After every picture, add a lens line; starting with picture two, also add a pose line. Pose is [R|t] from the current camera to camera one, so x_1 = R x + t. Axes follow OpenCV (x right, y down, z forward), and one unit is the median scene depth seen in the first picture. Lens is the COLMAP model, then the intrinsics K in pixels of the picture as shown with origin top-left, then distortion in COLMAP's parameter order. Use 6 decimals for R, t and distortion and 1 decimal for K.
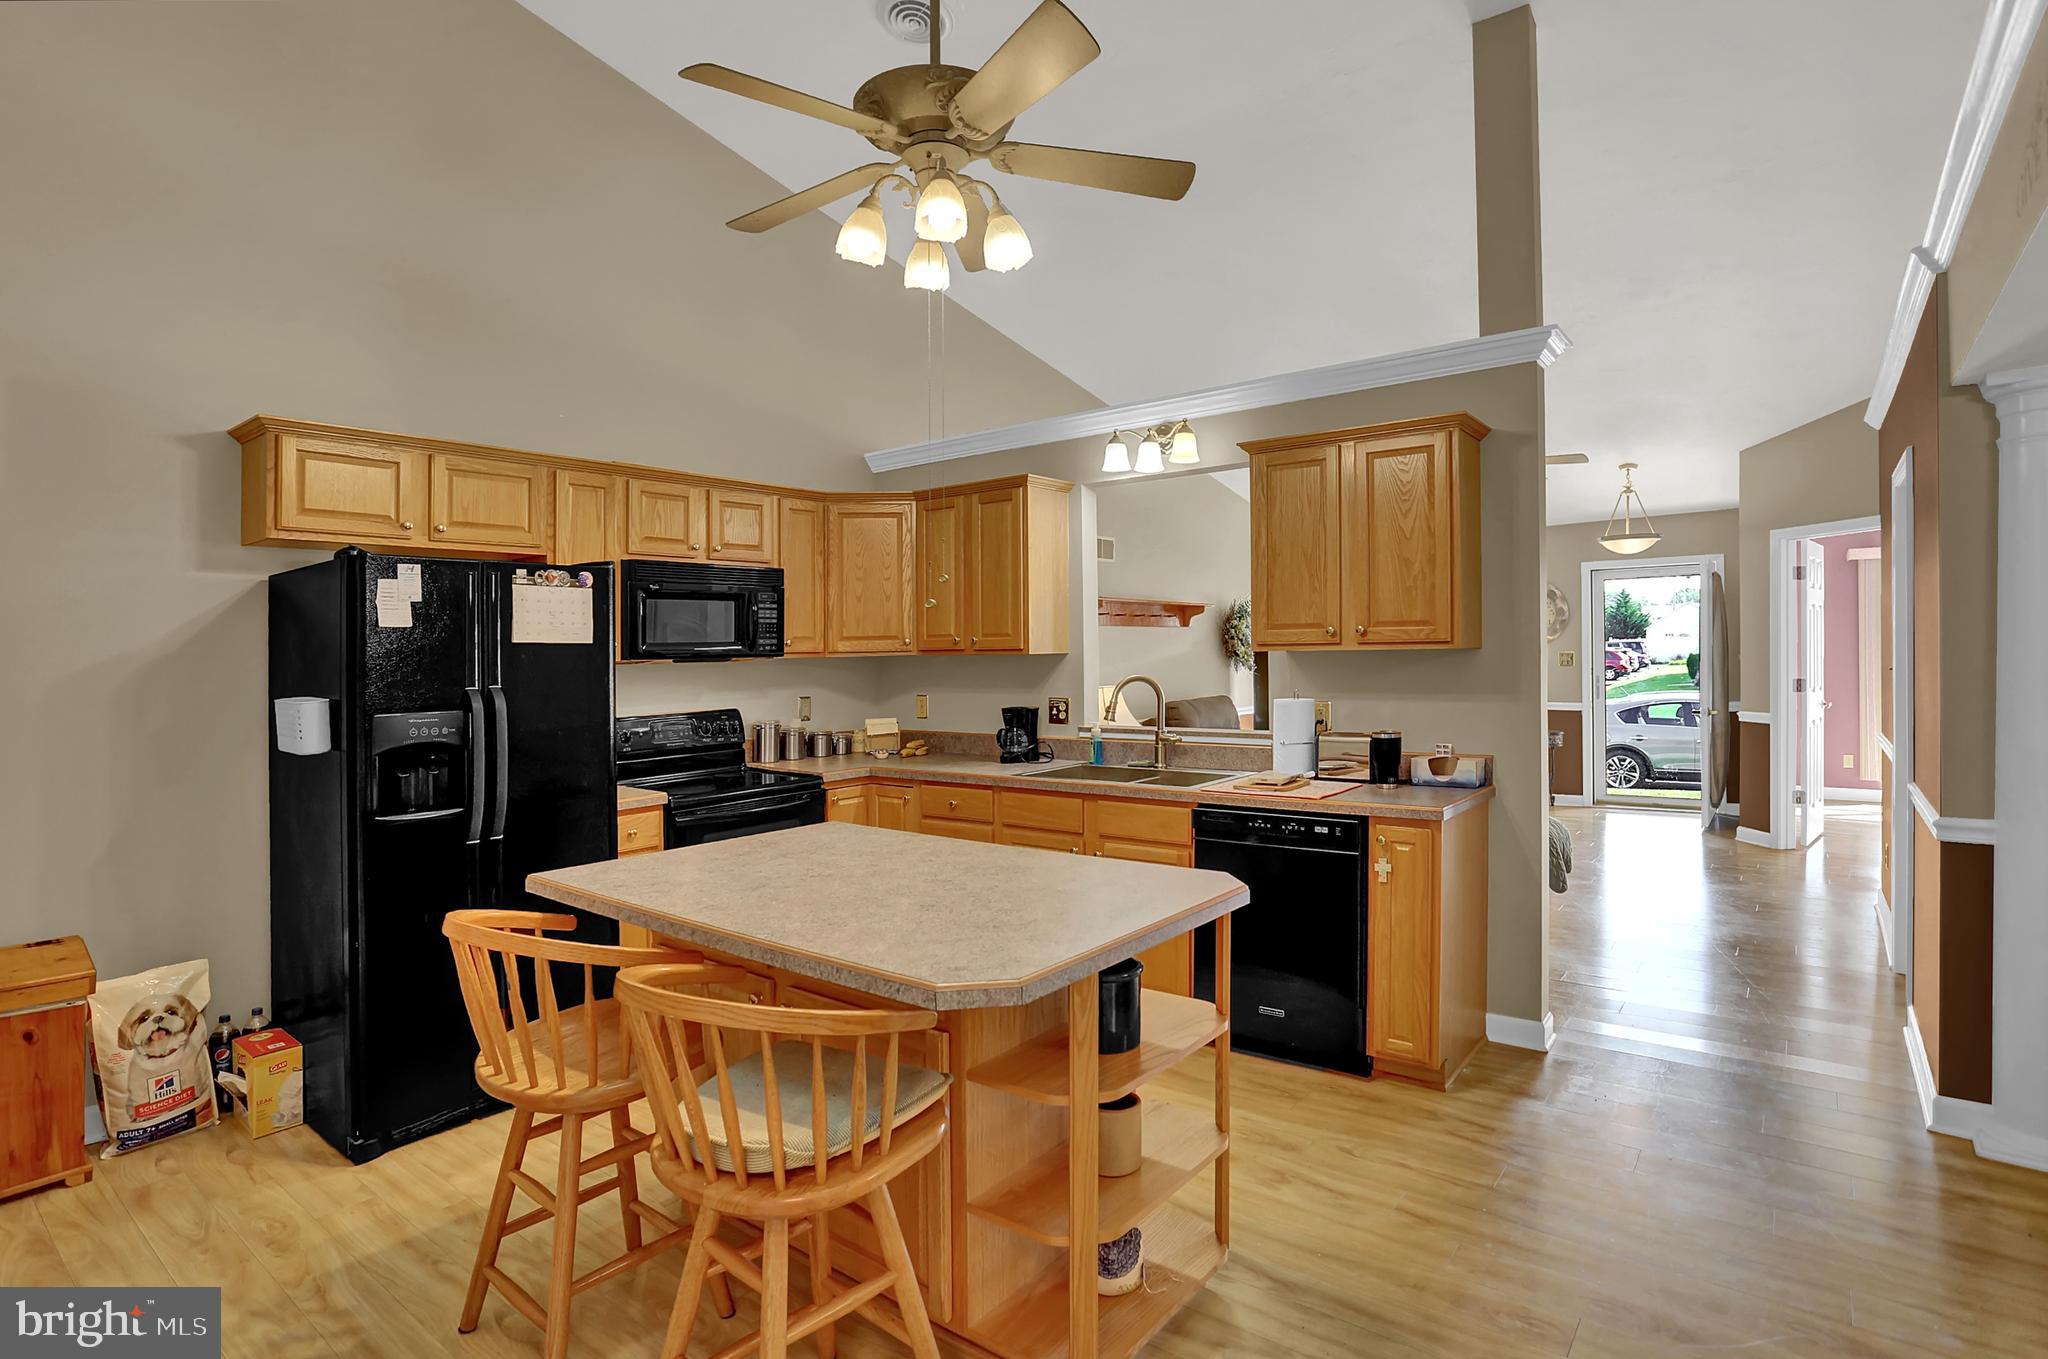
lens RADIAL K [[1038.9, 0, 1025.0], [0, 1038.9, 665.9], [0, 0, 1]] dist [-0.057835, 0.027061]
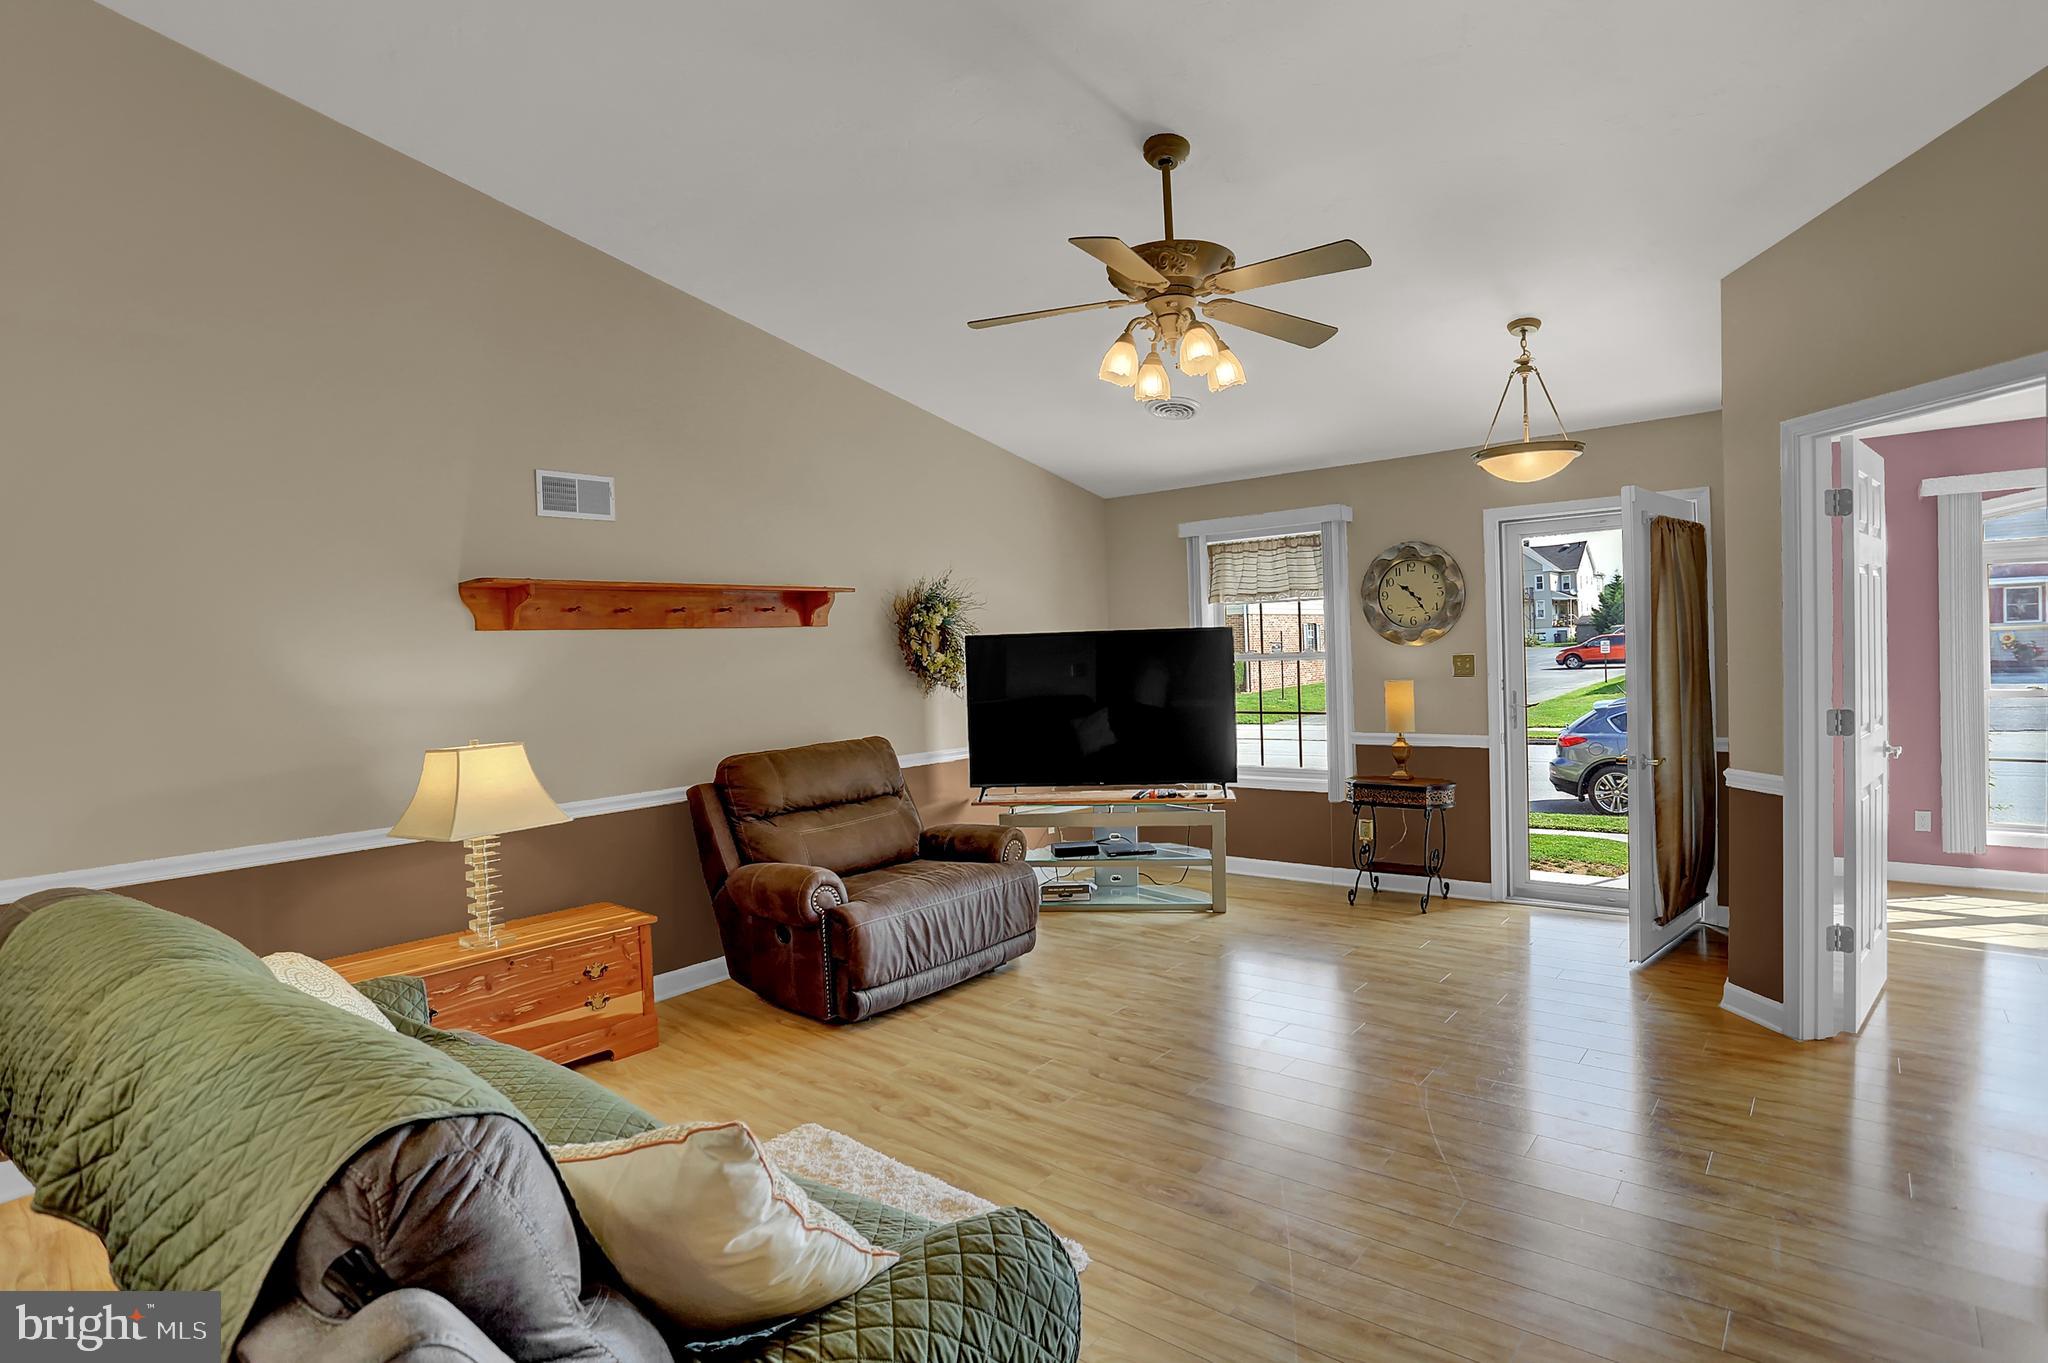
lens RADIAL K [[1038.9, 0, 1025.0], [0, 1038.9, 667.9], [0, 0, 1]] dist [-0.057835, 0.027061]
pose [[0.999379, -0.018267, -0.030123, 0.545719], [0.018525, 0.999794, 0.008295, -0.029100], [0.029965, -0.008847, 0.999512, 0.707213]]
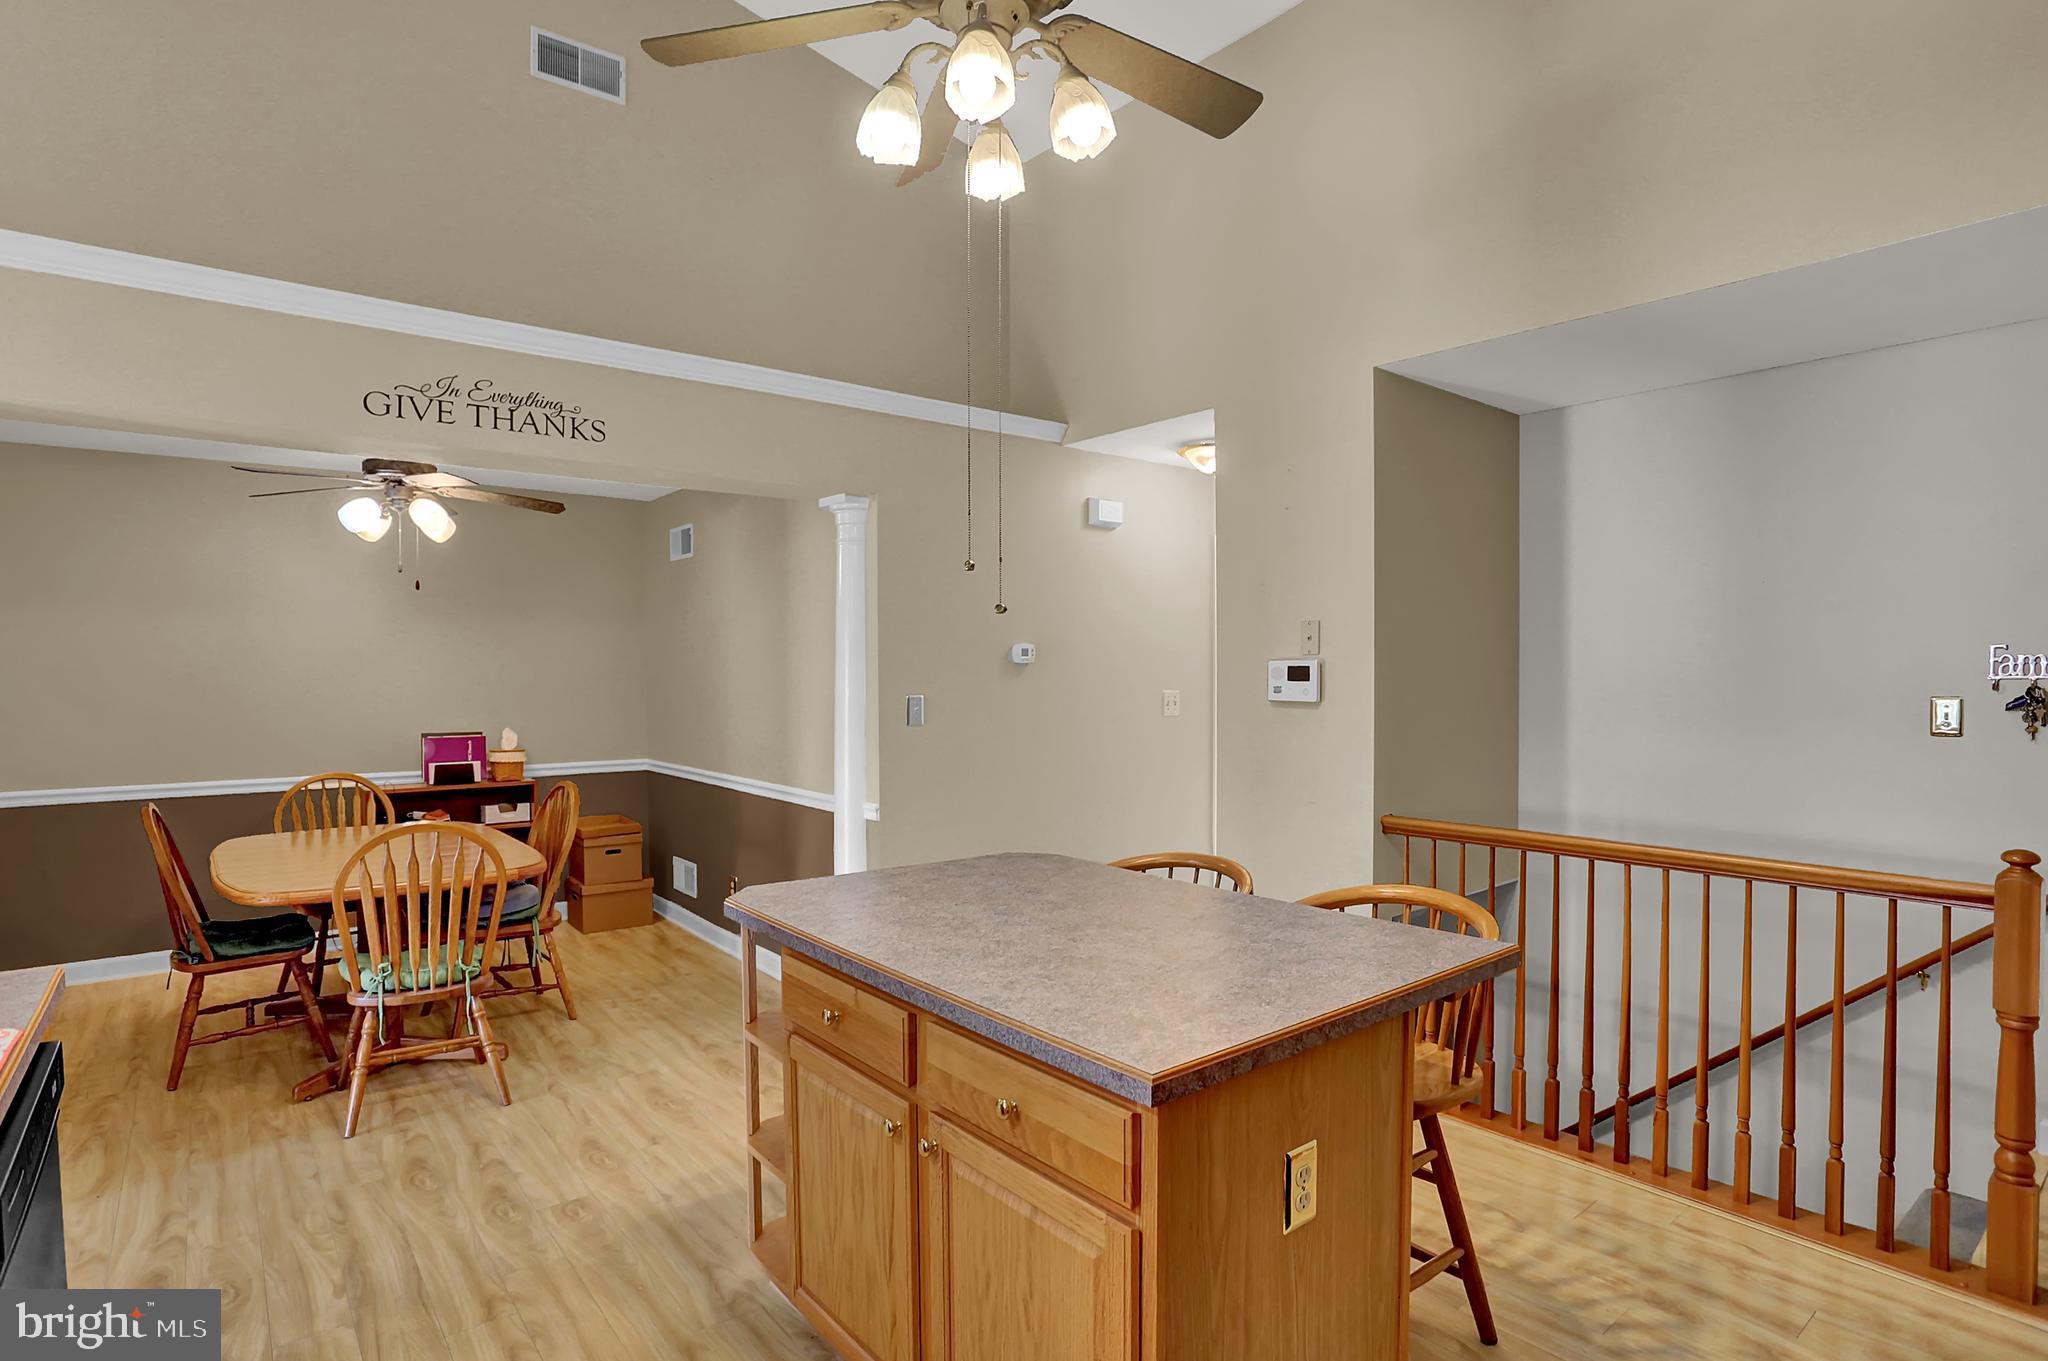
lens RADIAL K [[1063.3, 0, 1024.0], [0, 1063.3, 680.5], [0, 0, 1]] dist [-0.062338, 0.000082]
pose [[-0.971566, 0.019996, 0.235922, -0.161846], [0.024519, 0.999567, 0.016254, -0.008847], [-0.235495, 0.021576, -0.971636, 0.979786]]
